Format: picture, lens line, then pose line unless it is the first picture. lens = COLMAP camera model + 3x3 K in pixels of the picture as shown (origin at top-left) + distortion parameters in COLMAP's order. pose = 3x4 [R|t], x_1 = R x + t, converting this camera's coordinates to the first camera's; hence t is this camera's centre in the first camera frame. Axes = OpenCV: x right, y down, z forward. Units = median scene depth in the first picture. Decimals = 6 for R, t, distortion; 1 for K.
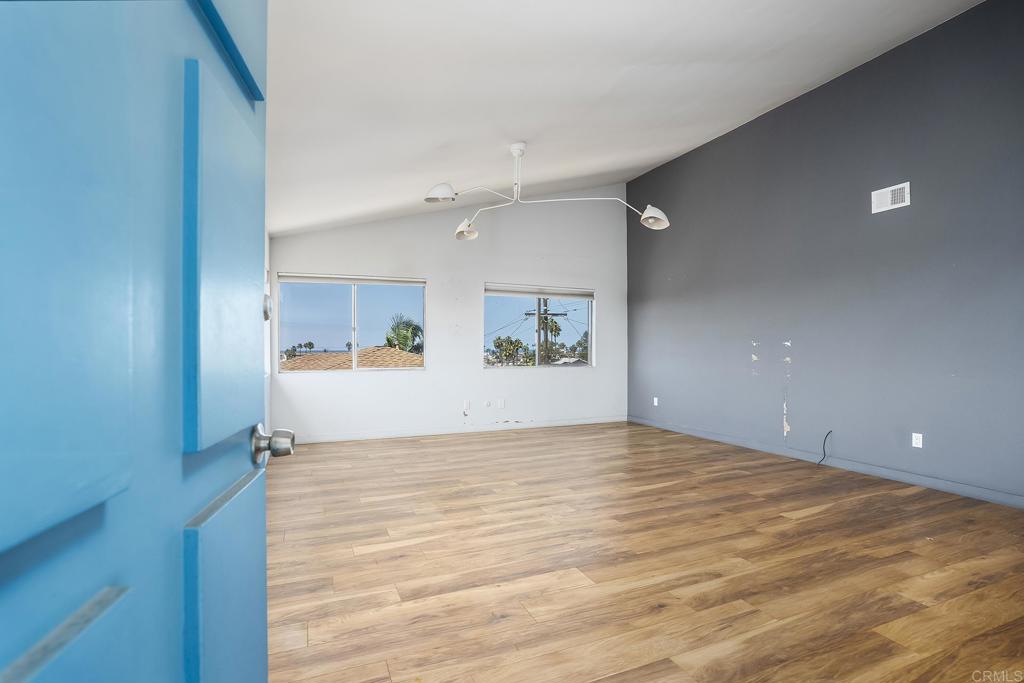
lens RADIAL K [[486.2, 0, 514.4], [0, 486.2, 342.6], [0, 0, 1]] dist [-0.035340, 0.016932]
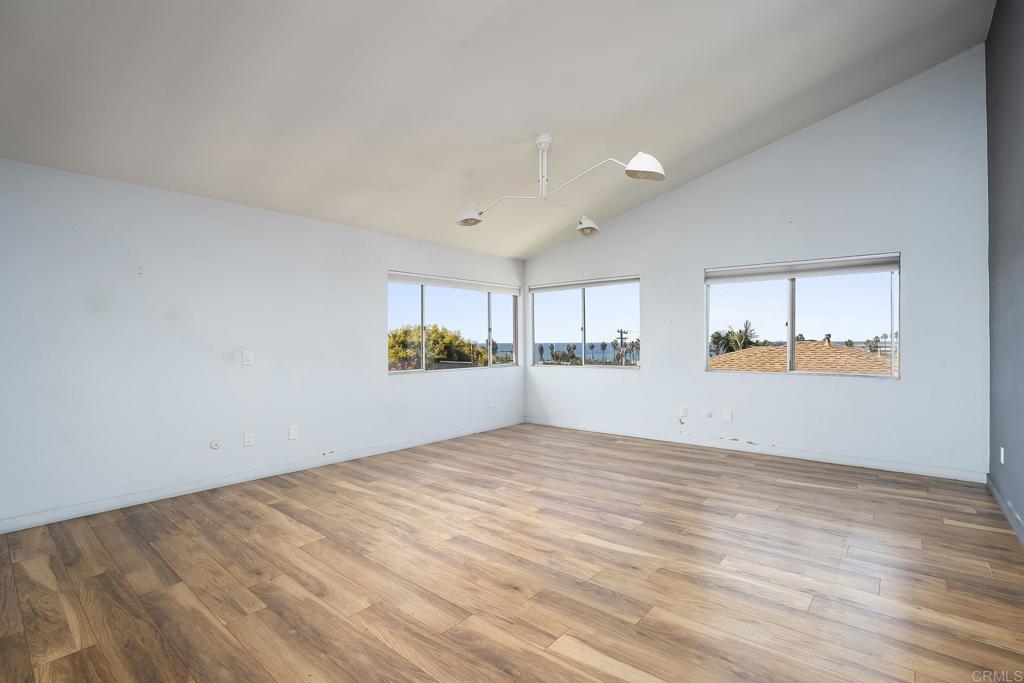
lens RADIAL K [[477.9, 0, 505.6], [0, 477.9, 342.6], [0, 0, 1]] dist [-0.026636, 0.000432]
pose [[0.431591, -0.000904, -0.902069, 1.040619], [0.018251, 0.999804, 0.007730, -0.016576], [0.901885, -0.019800, 0.431522, 0.674829]]
